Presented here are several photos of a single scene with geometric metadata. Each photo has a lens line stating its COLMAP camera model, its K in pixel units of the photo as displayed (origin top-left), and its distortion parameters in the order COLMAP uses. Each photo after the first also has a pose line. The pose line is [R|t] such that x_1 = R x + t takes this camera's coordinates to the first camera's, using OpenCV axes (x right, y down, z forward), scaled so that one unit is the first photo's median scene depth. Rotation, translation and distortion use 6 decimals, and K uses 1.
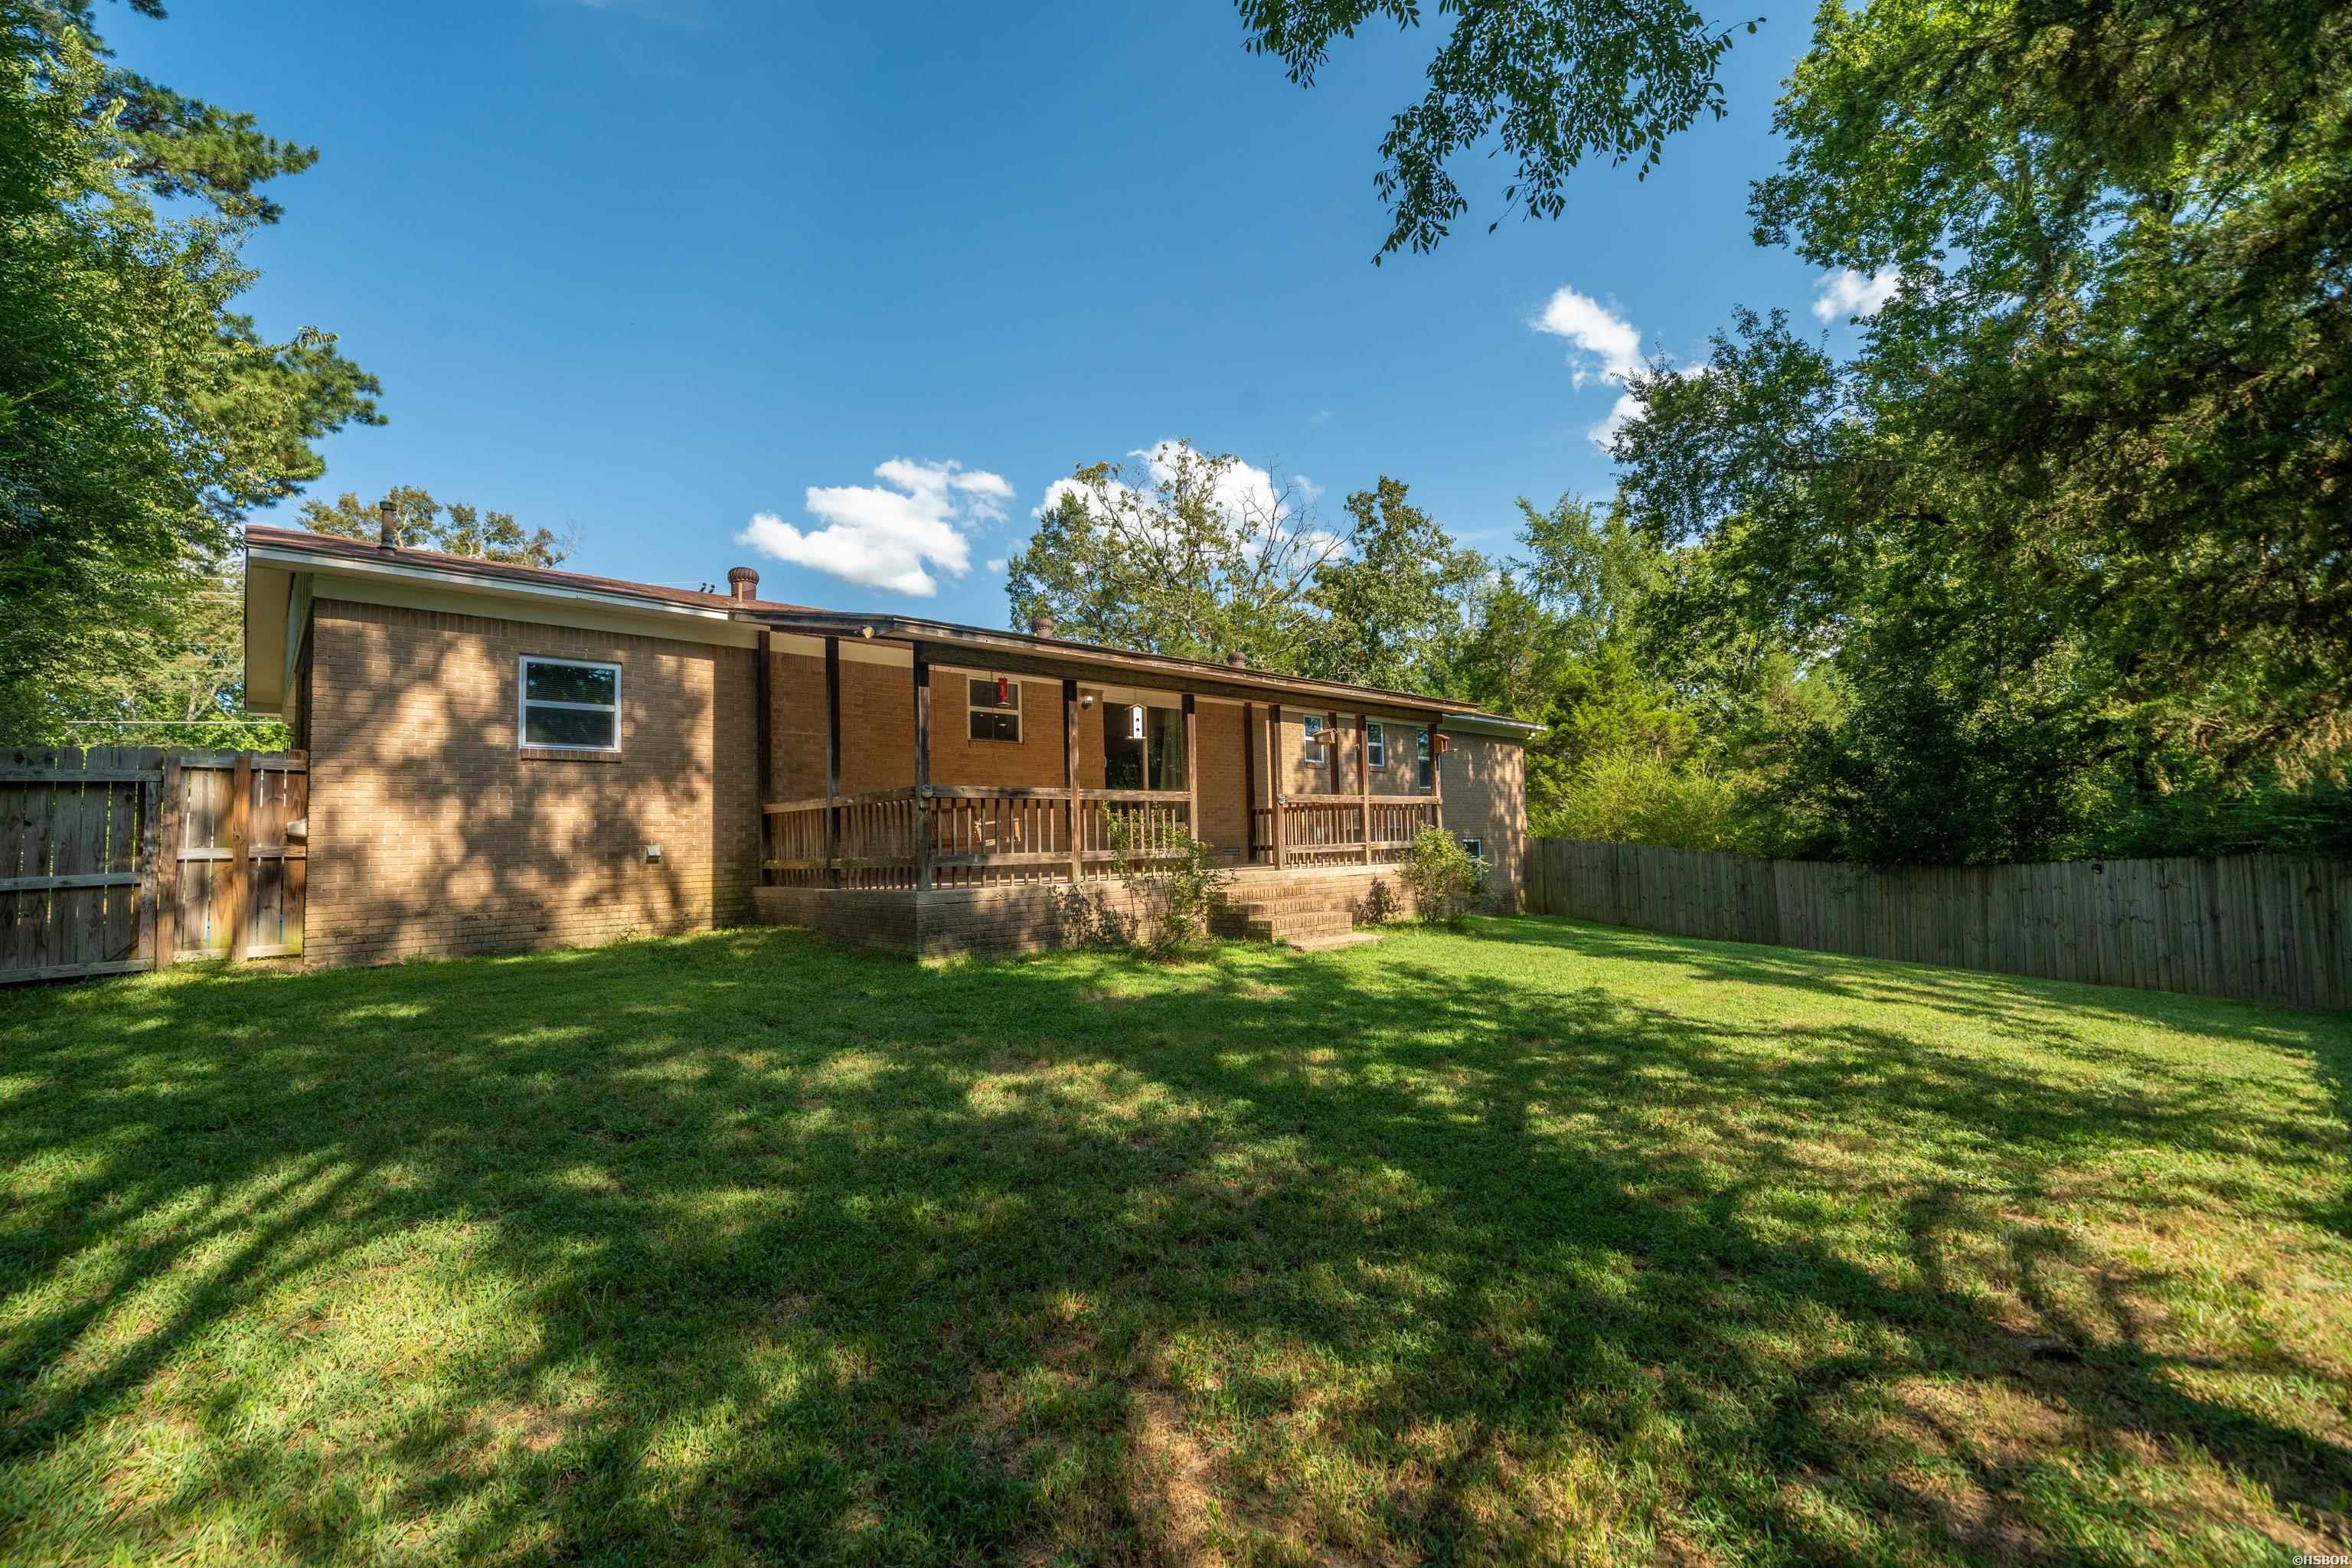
lens RADIAL K [[956.6, 0, 1173.6], [0, 956.6, 772.2], [0, 0, 1]] dist [-0.000613, -0.000078]
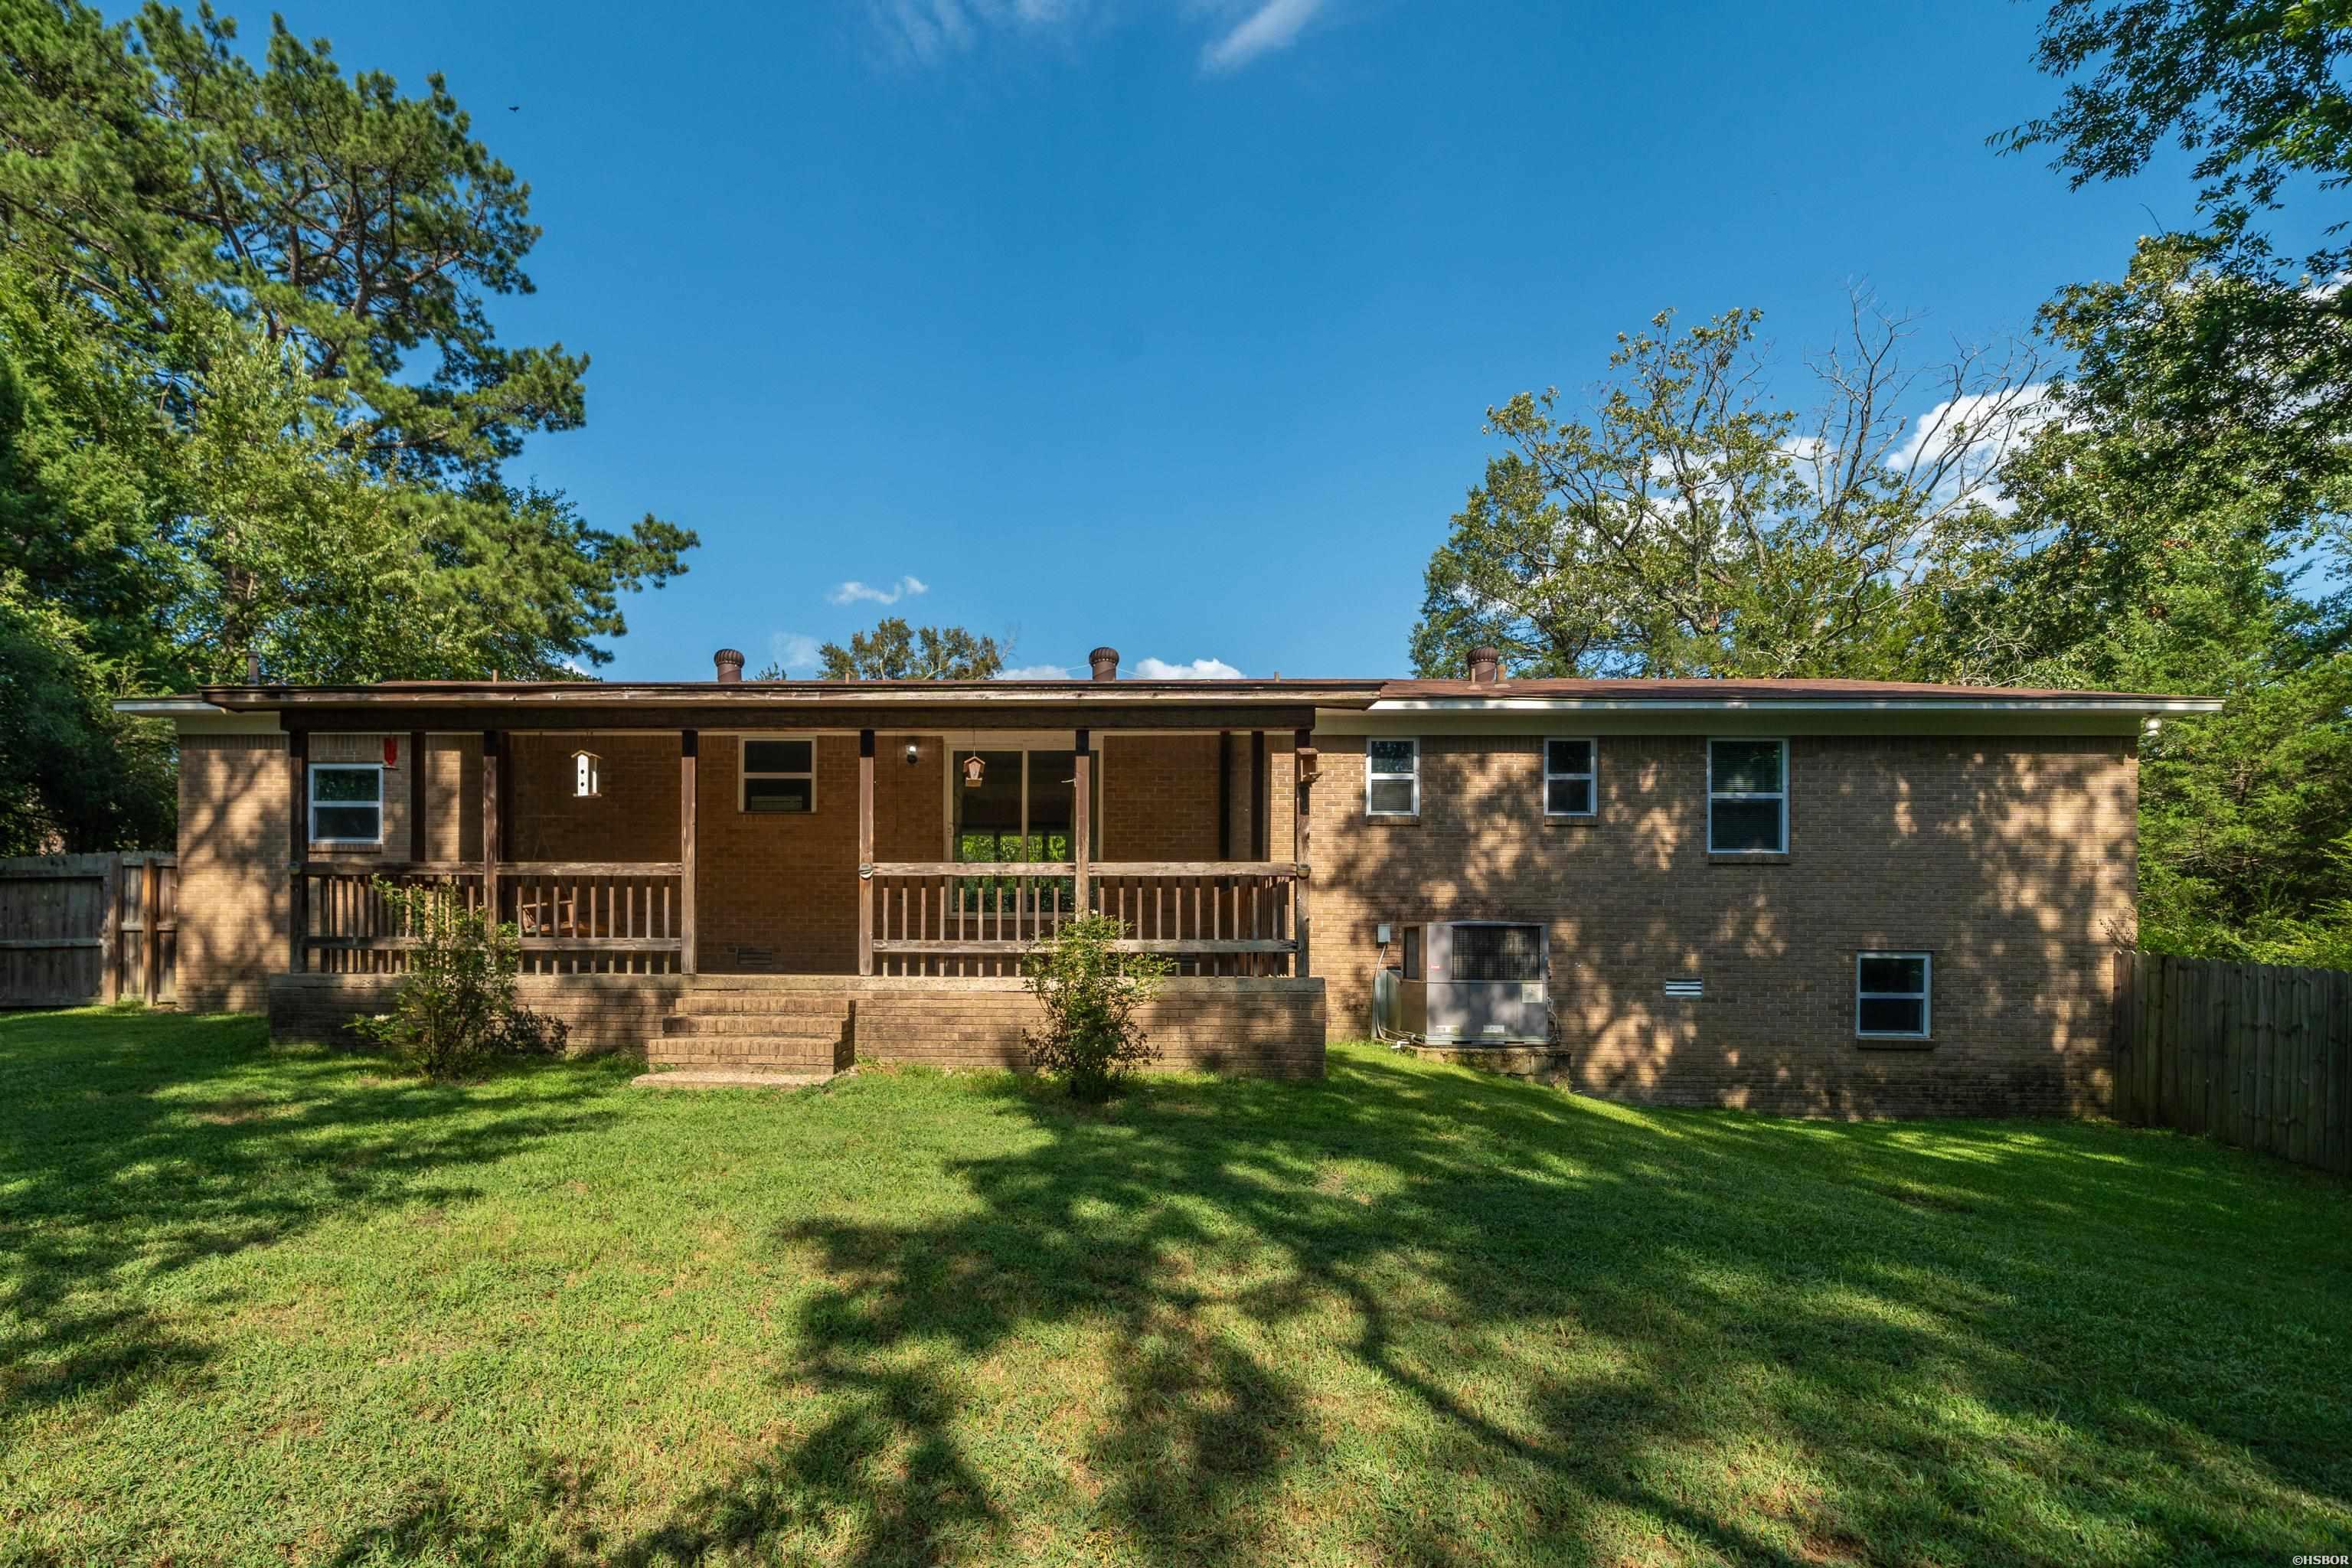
lens RADIAL K [[1158.8, 0, 1171.3], [0, 1158.8, 965.4], [0, 0, 1]] dist [-0.004776, -0.000249]
pose [[0.709516, 0.027306, -0.704160, 0.776090], [0.026736, 0.997486, 0.065620, 0.042862], [0.704182, -0.065385, 0.707002, 0.531489]]
